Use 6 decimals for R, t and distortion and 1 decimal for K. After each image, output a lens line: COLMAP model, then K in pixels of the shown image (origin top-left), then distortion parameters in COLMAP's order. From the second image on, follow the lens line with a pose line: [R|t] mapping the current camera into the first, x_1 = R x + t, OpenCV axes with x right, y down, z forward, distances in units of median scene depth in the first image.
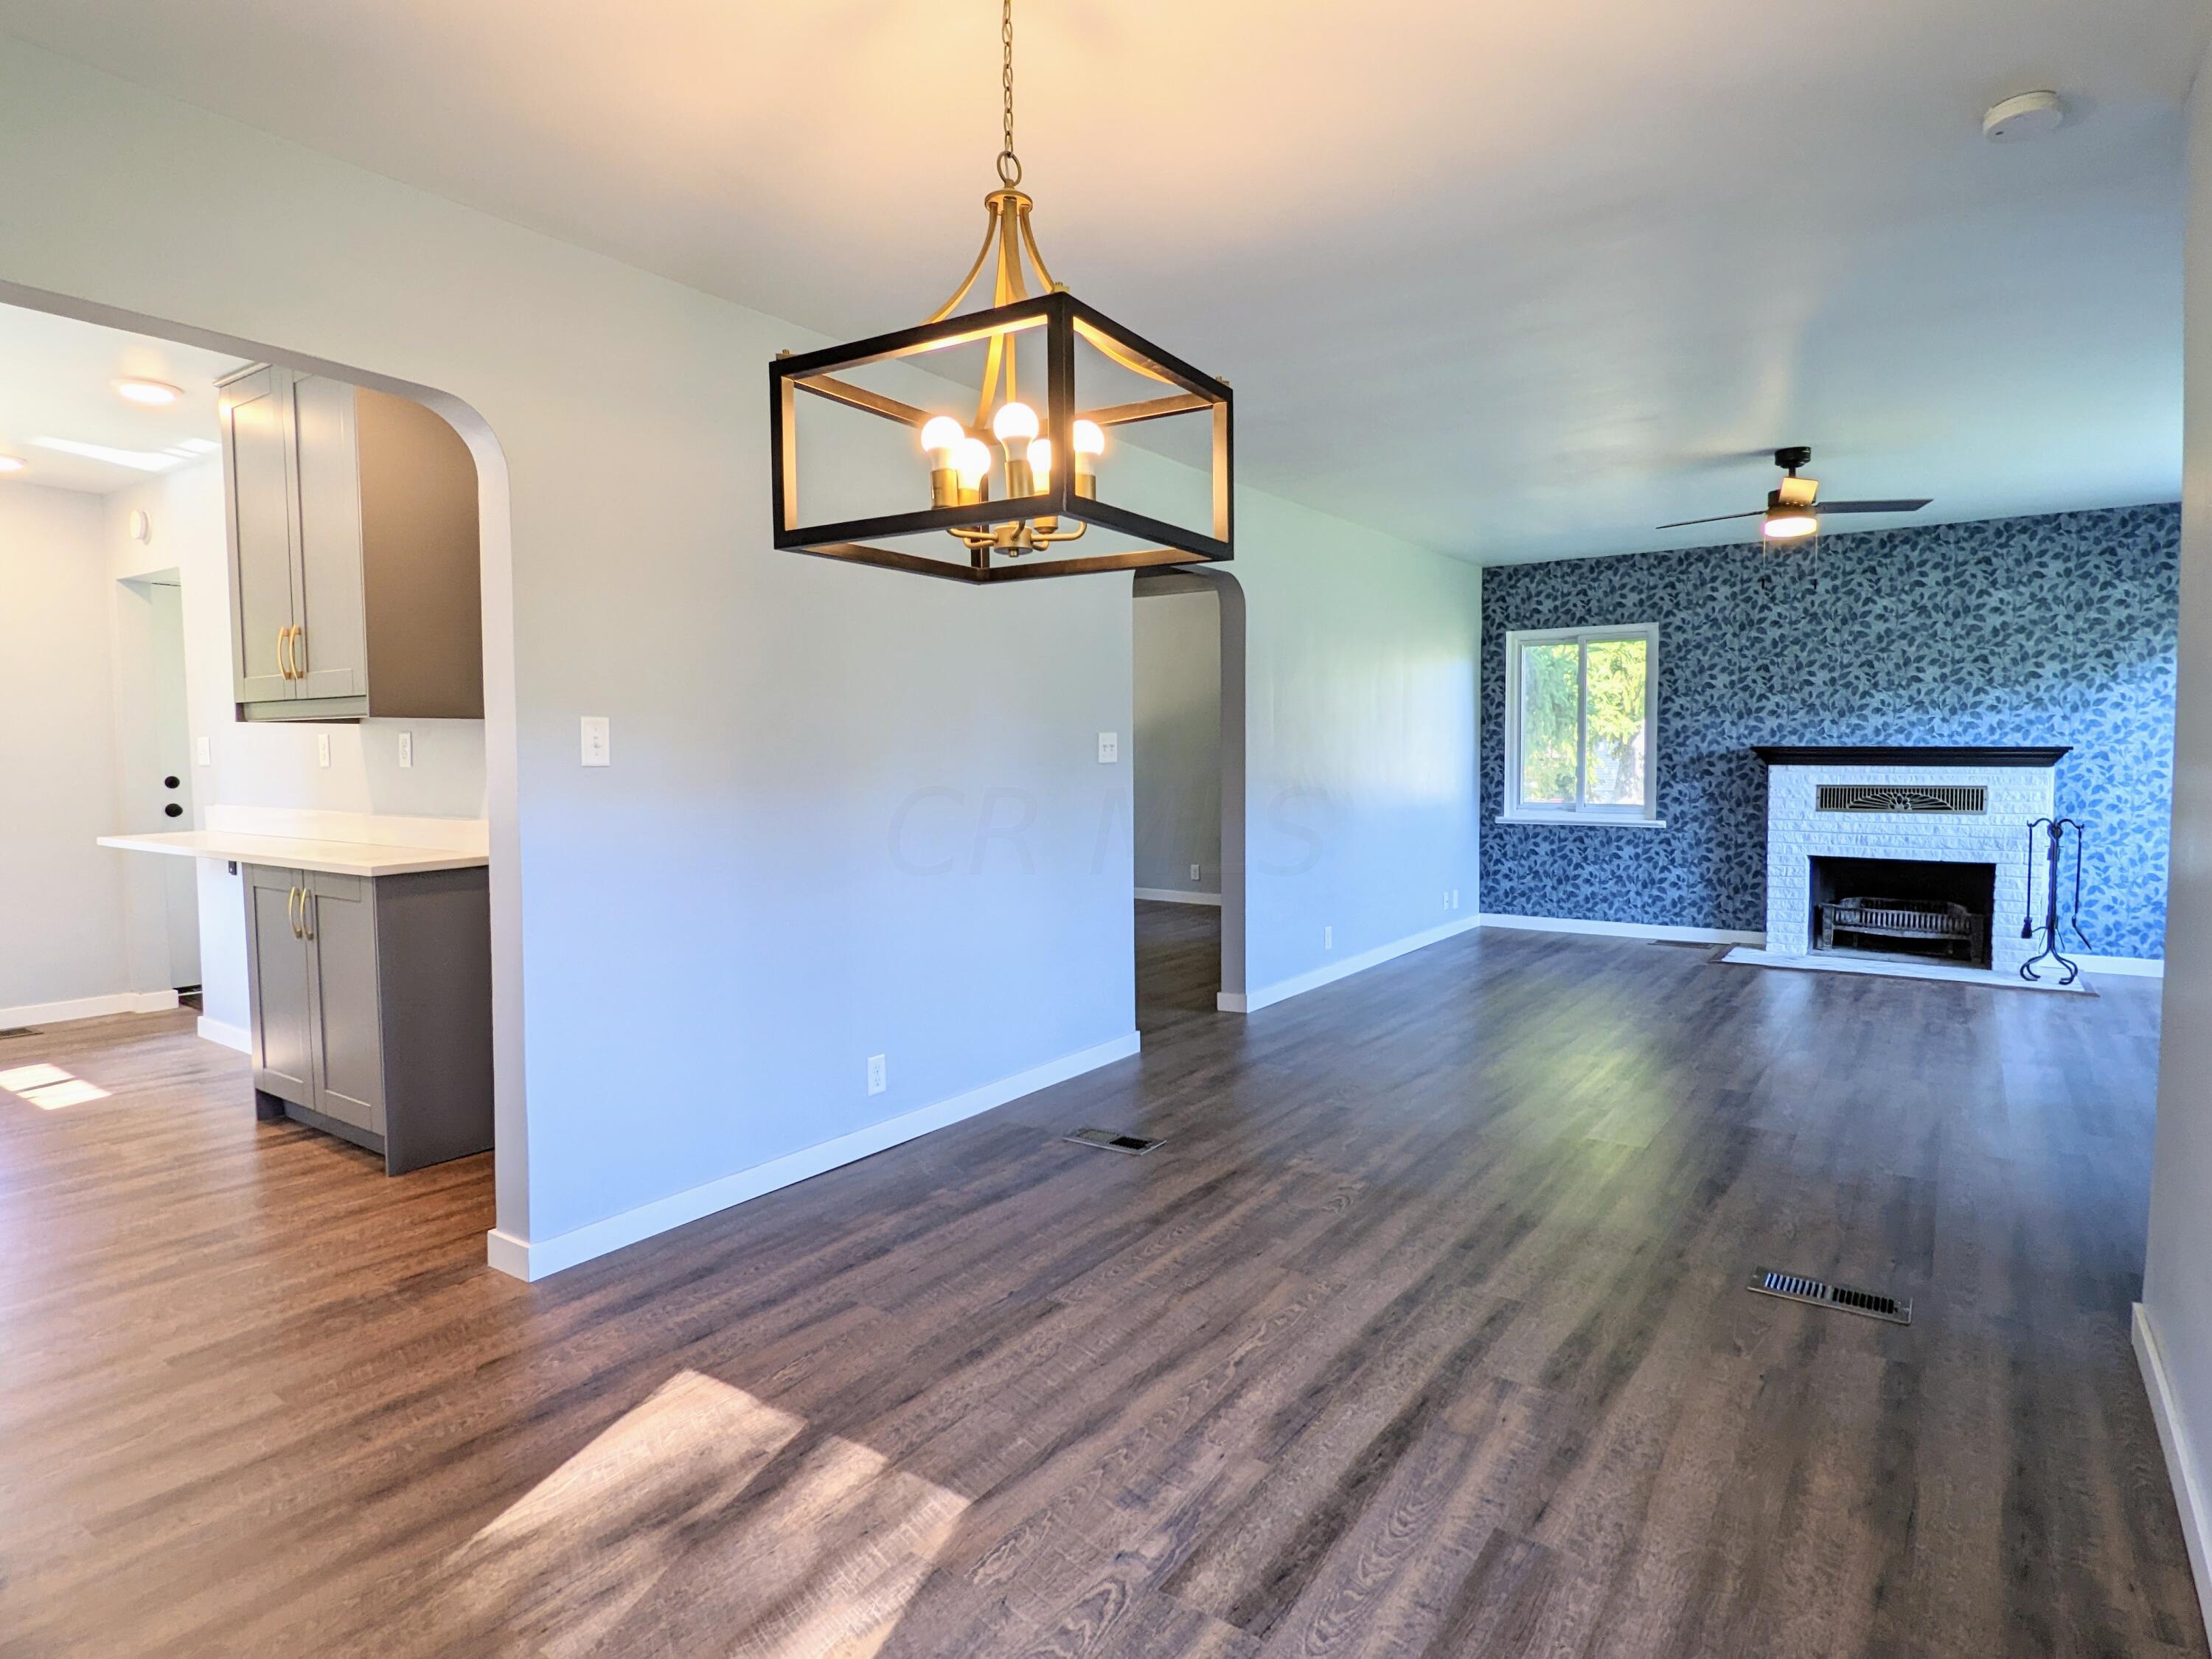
lens RADIAL K [[1210.9, 0, 1096.2], [0, 1210.9, 828.0], [0, 0, 1]] dist [-0.001449, 0.000645]
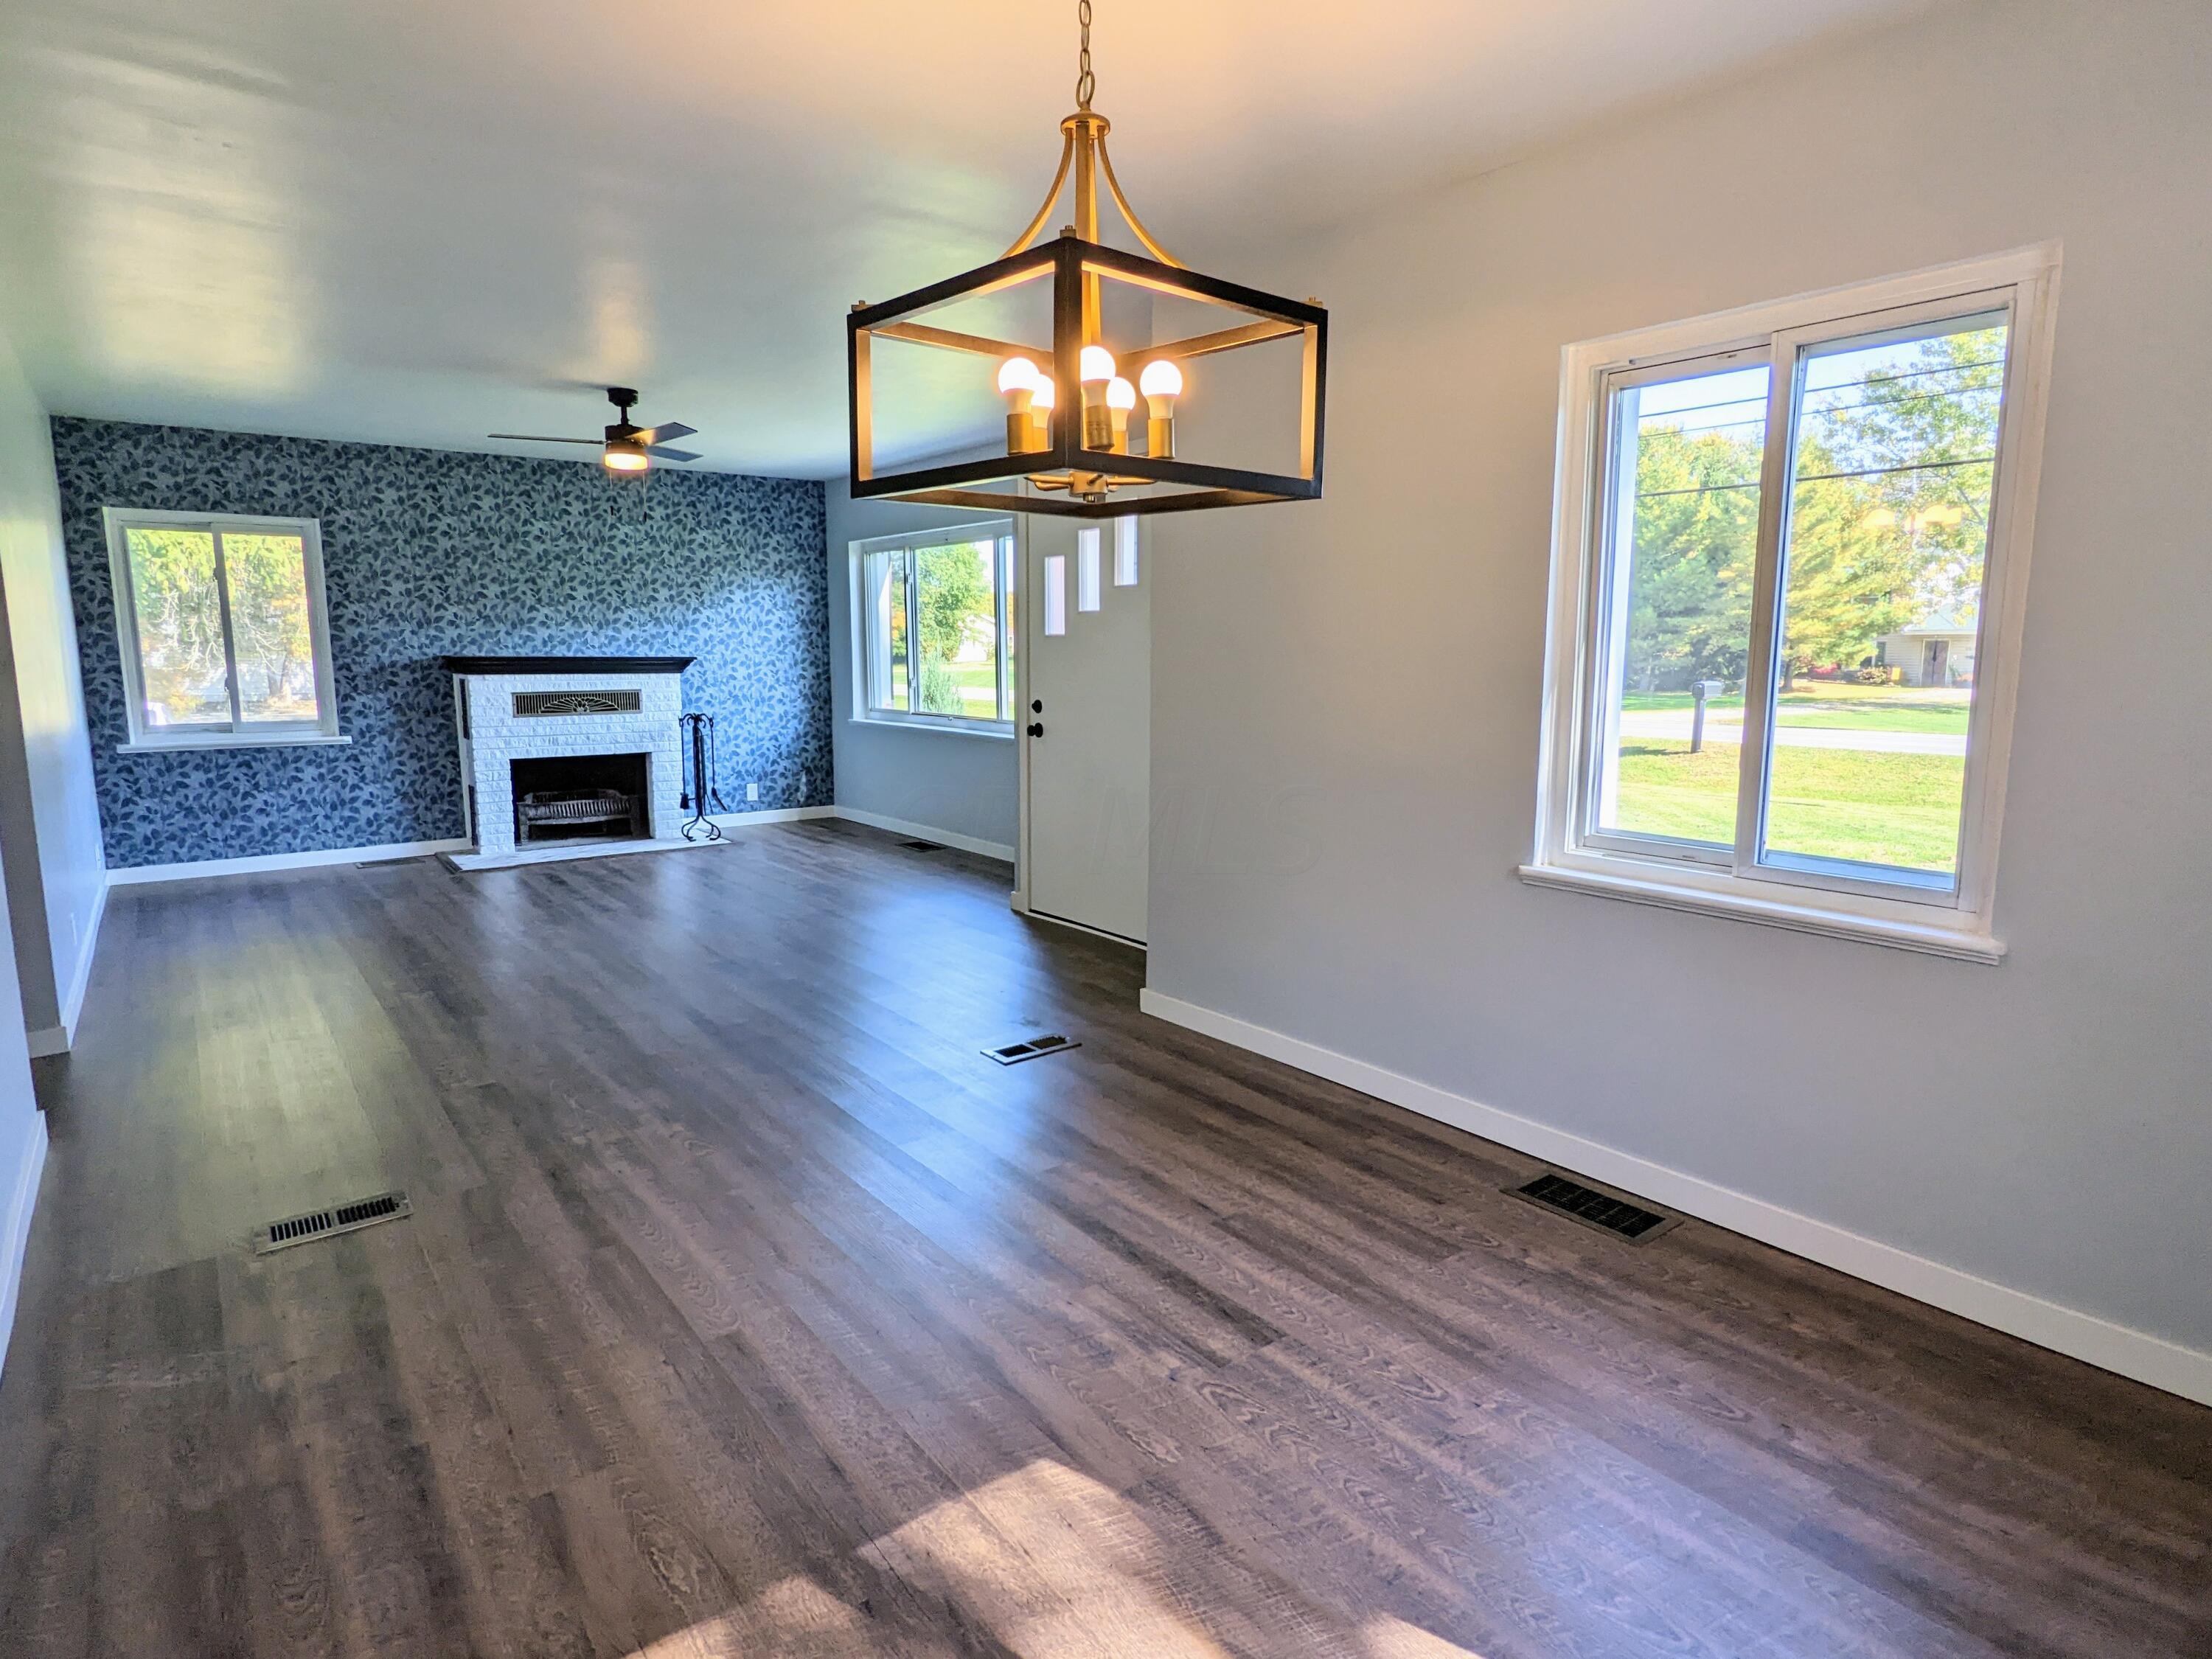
lens RADIAL K [[1197.5, 0, 1106.0], [0, 1197.5, 829.5], [0, 0, 1]] dist [-0.005402, 0.010188]
pose [[0.293957, -0.140154, 0.945487, -0.259440], [0.057420, 0.989994, 0.128899, -0.021443], [-0.954092, 0.016399, 0.299063, 0.176764]]
